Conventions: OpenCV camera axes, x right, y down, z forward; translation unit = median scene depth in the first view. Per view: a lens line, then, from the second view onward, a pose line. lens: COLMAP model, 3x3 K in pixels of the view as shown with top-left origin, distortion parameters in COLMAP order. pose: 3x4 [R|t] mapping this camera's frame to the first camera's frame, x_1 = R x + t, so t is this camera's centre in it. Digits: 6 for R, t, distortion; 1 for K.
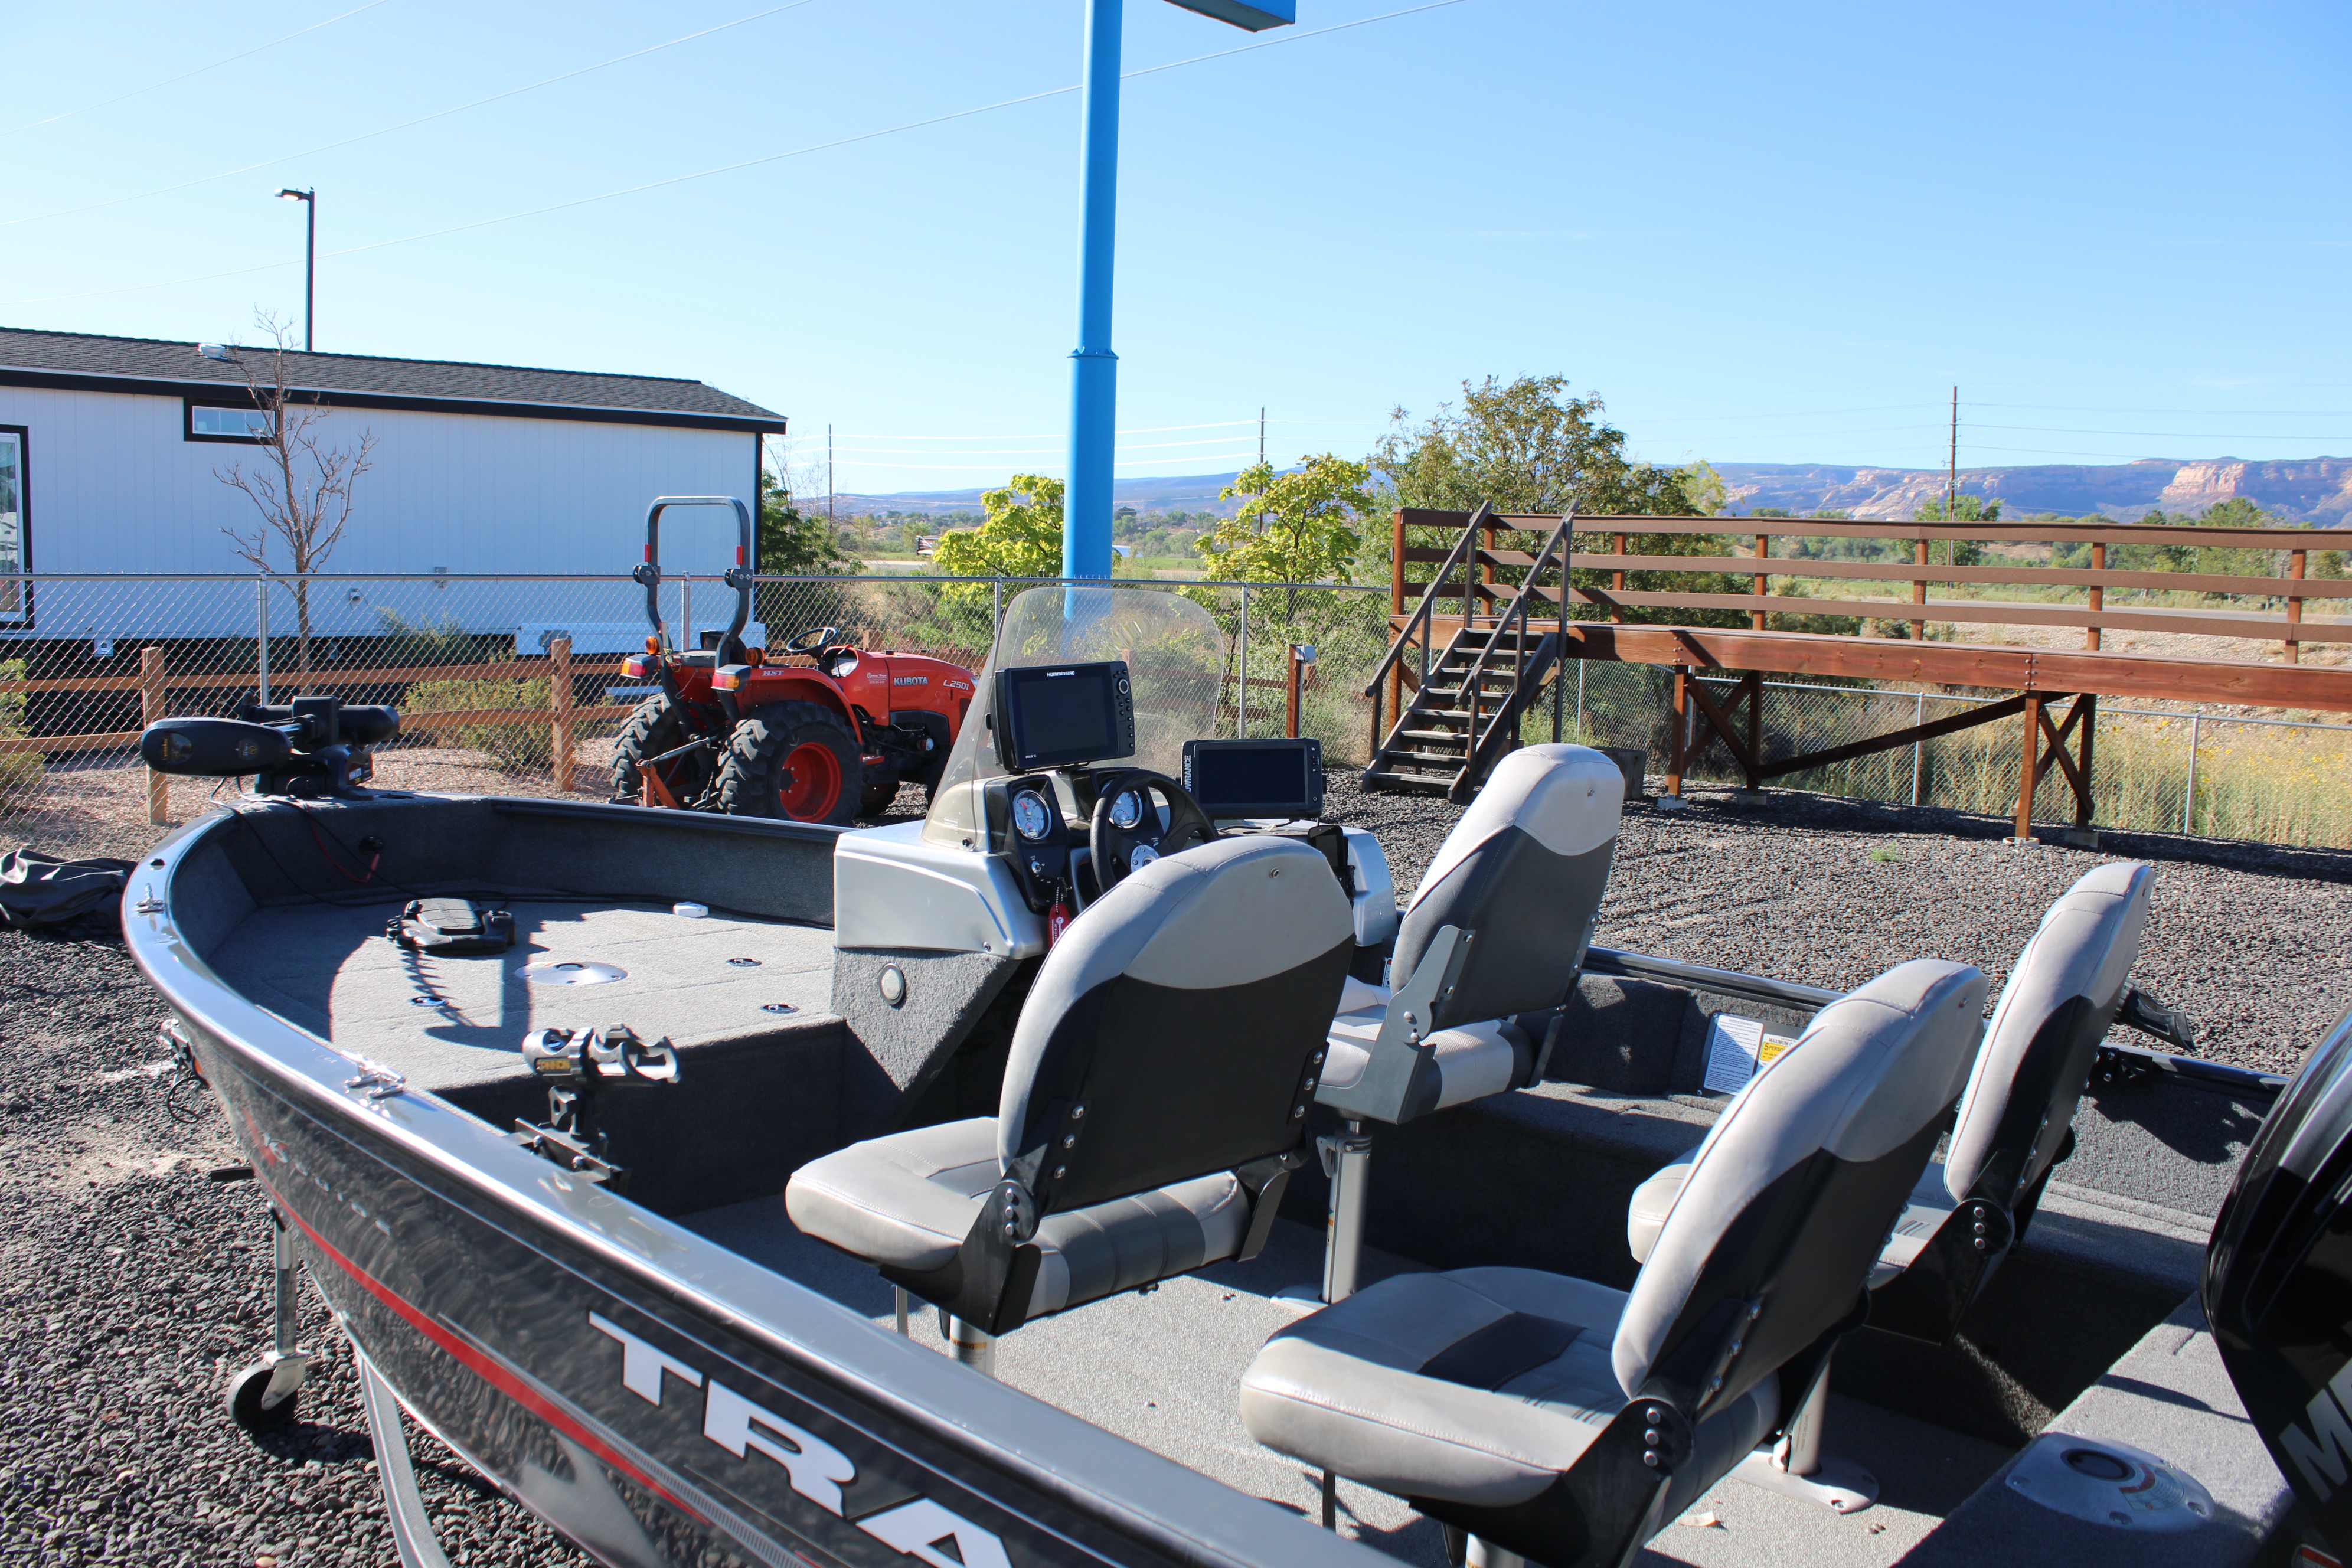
lens RADIAL K [[1979.5, 0, 1171.8], [0, 1979.5, 795.6], [0, 0, 1]] dist [-0.160741, 0.143556]
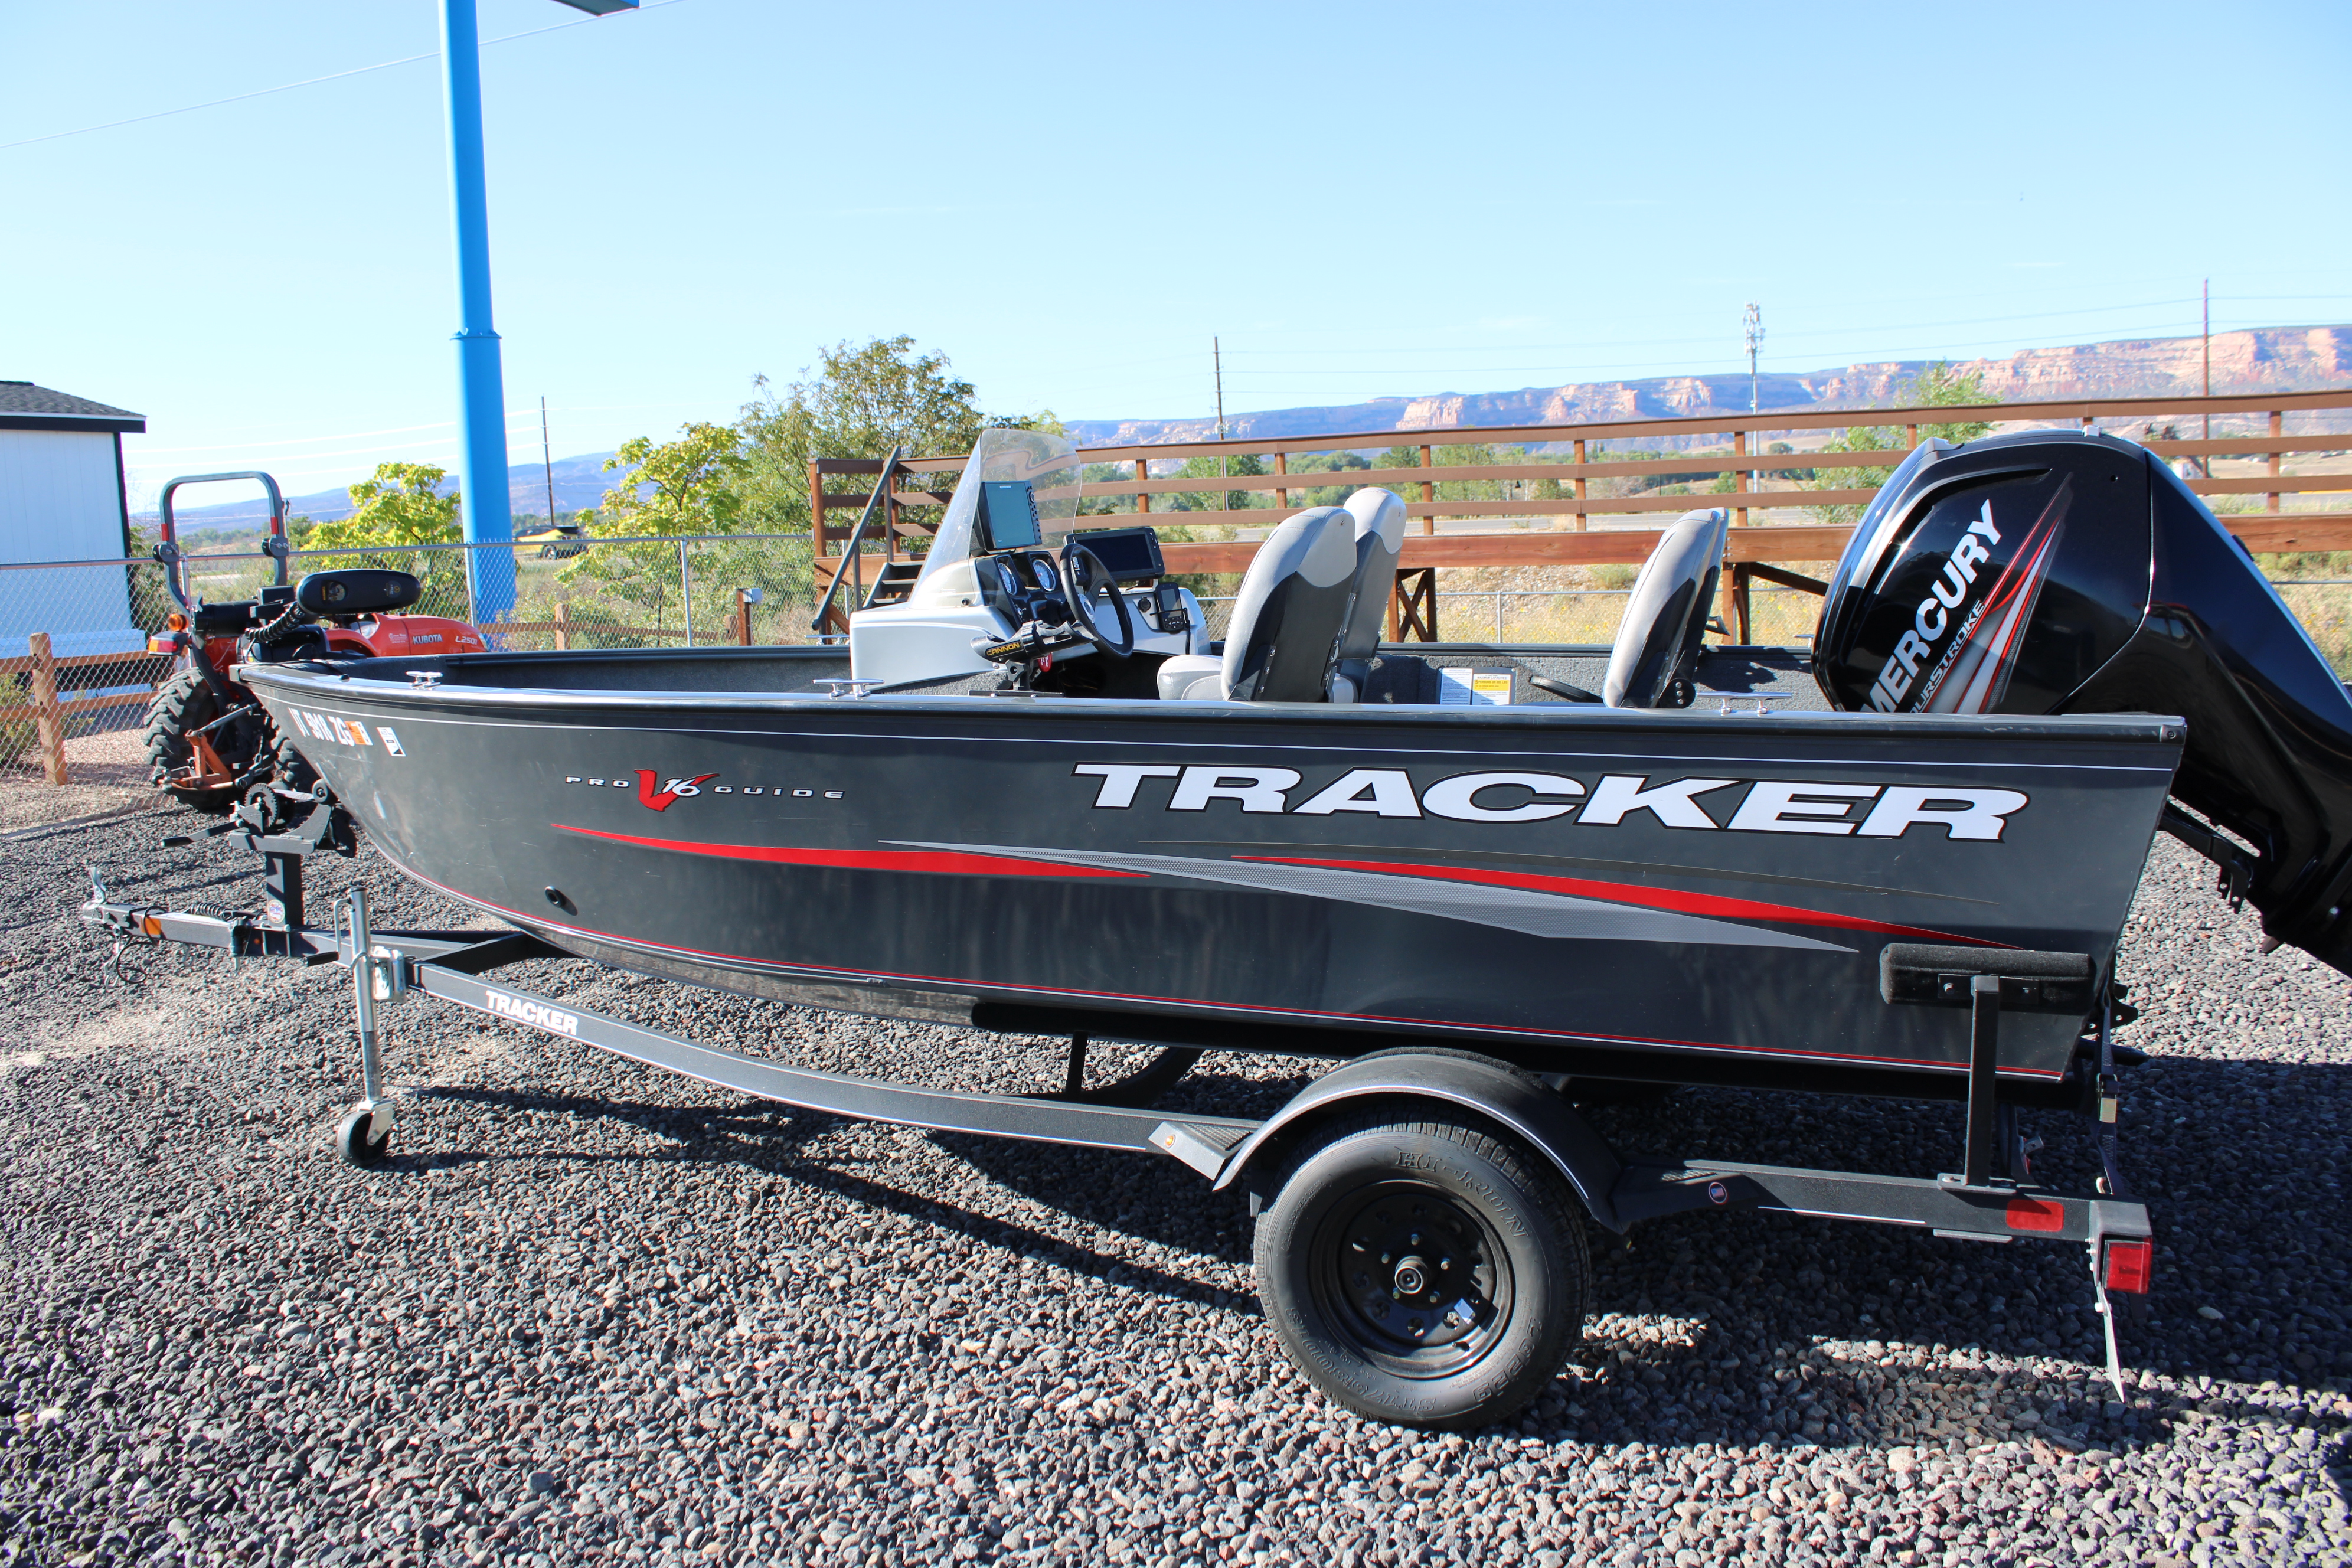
lens RADIAL K [[1979.5, 0, 1171.8], [0, 1979.5, 795.6], [0, 0, 1]] dist [-0.160741, 0.143556]
pose [[0.932858, -0.111109, 0.342680, -0.114876], [0.106938, 0.993779, 0.031107, 0.032931], [-0.344005, 0.007628, 0.938937, -0.104169]]
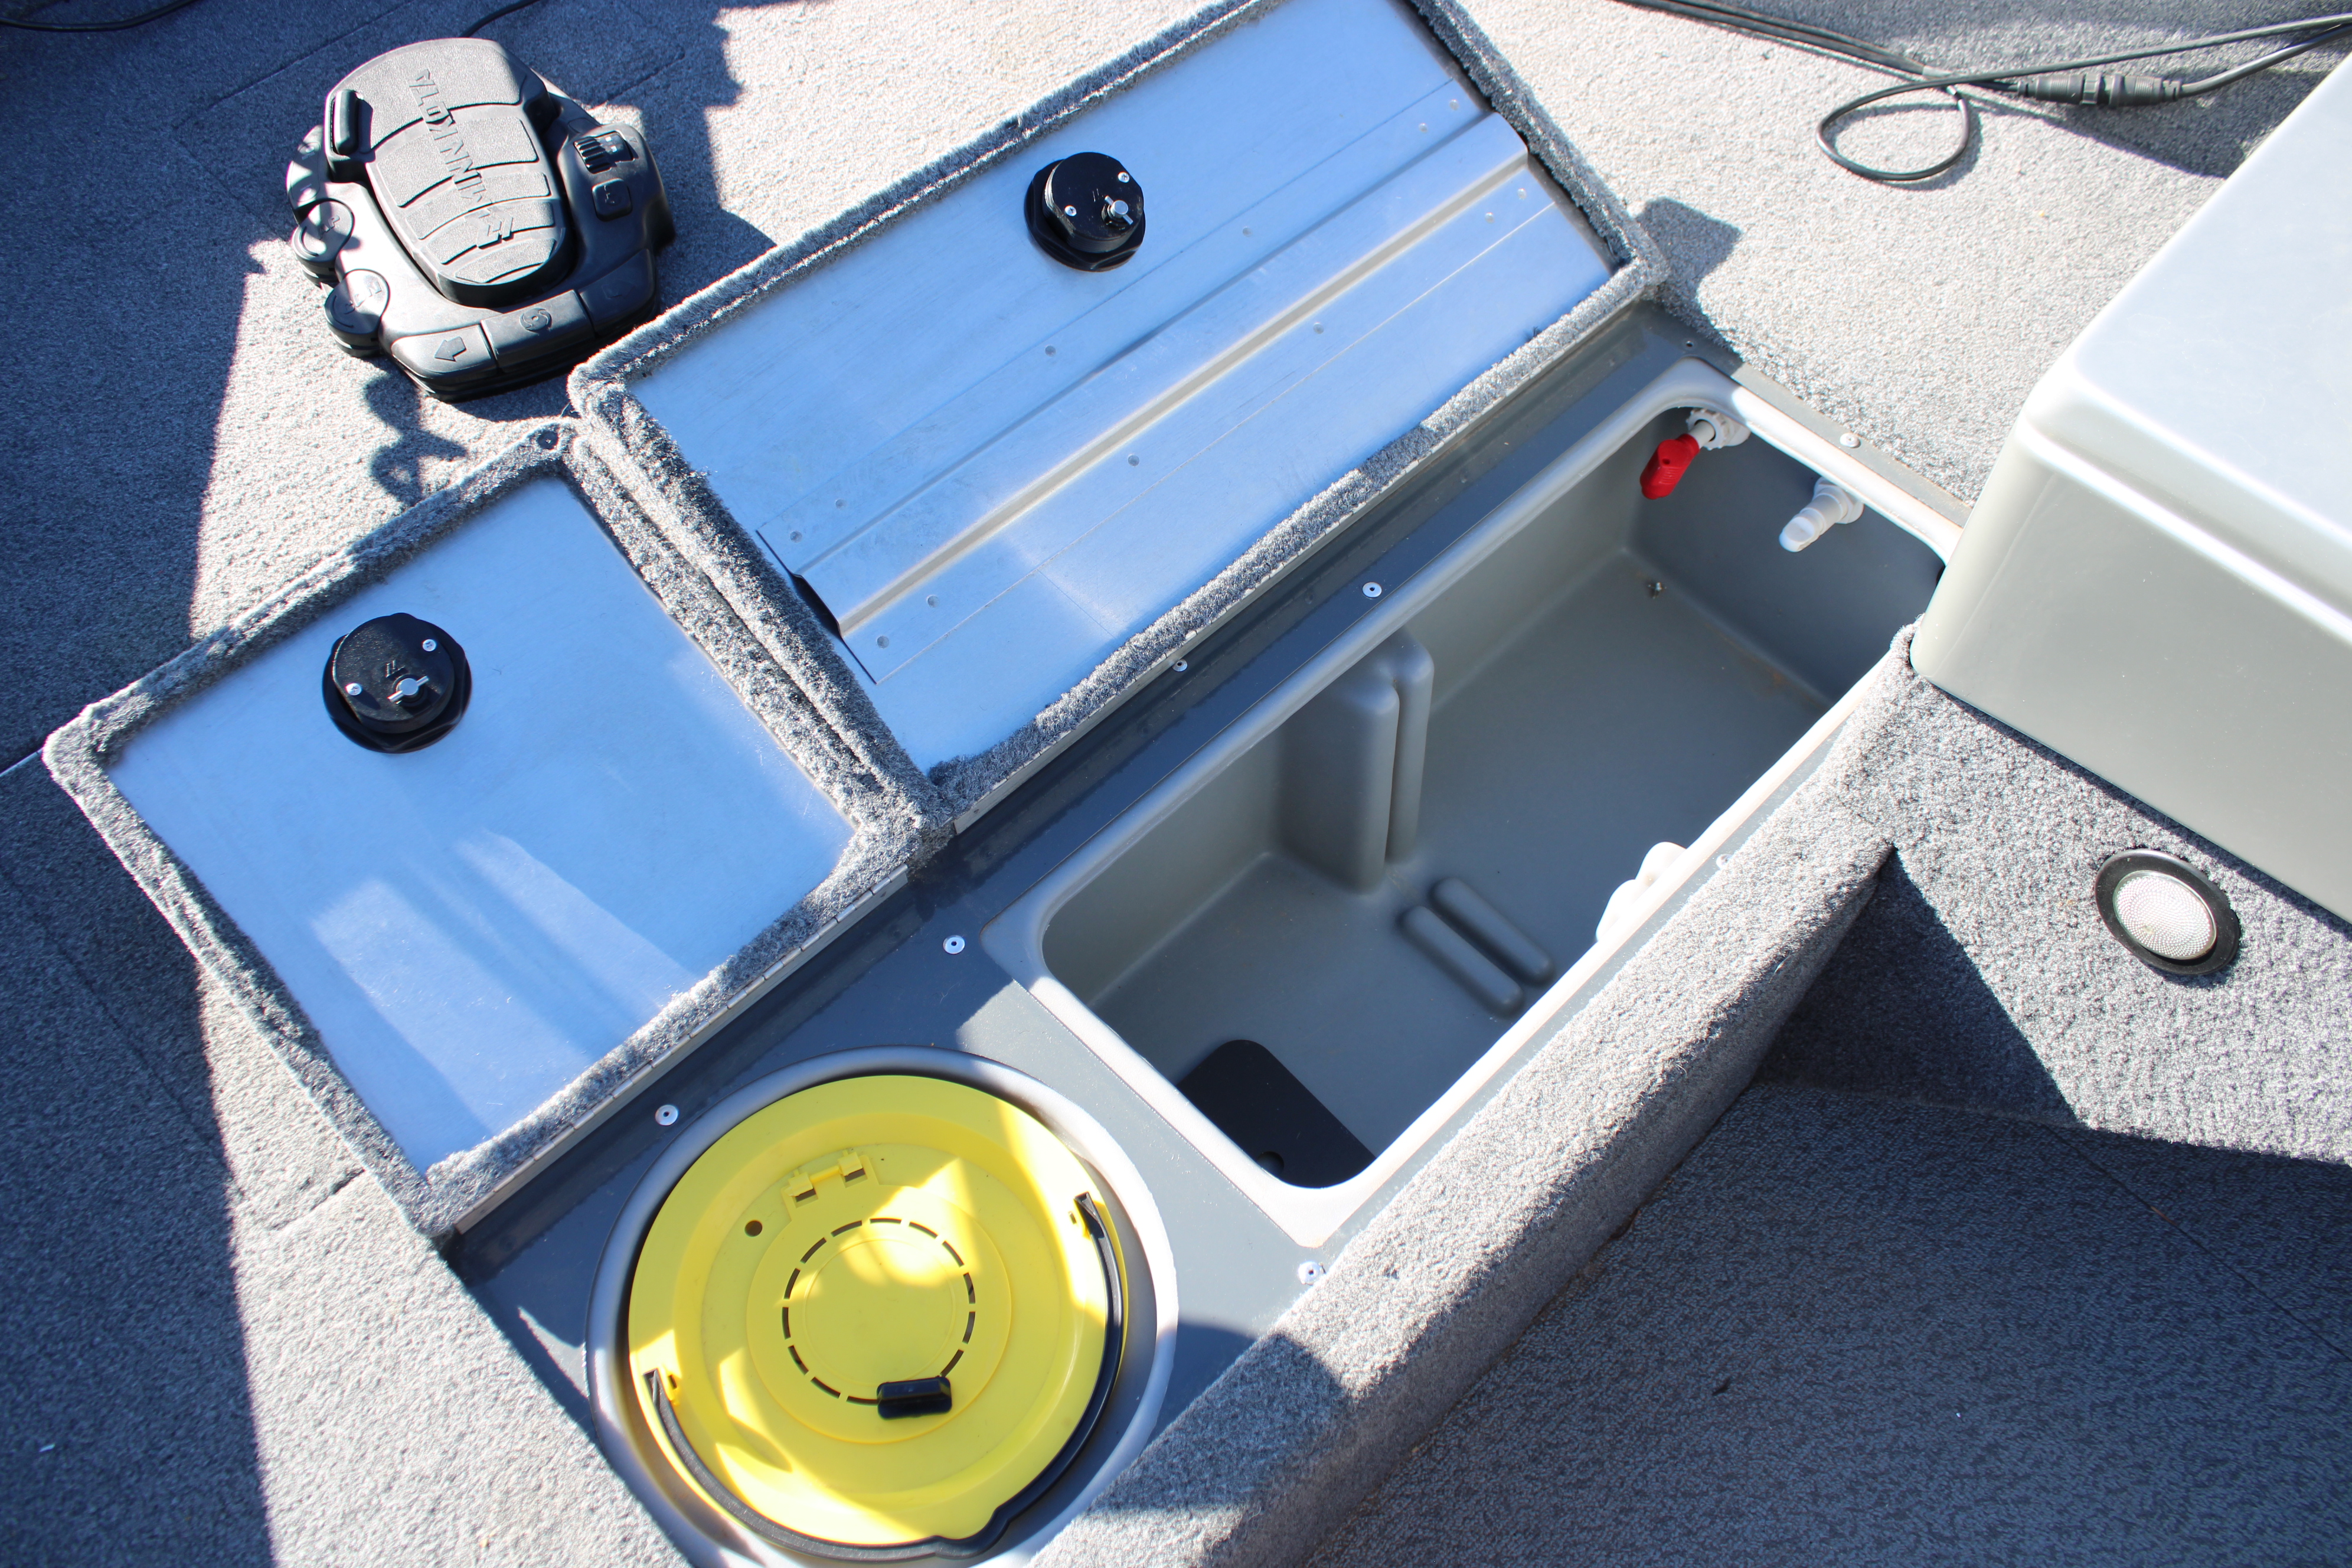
lens RADIAL K [[1979.5, 0, 1171.8], [0, 1979.5, 795.6], [0, 0, 1]] dist [-0.160741, 0.143556]
pose [[0.997010, 0.010303, -0.076588, -0.053897], [0.050914, 0.657986, 0.751307, -0.025783], [0.058135, -0.752960, 0.655494, 0.170456]]
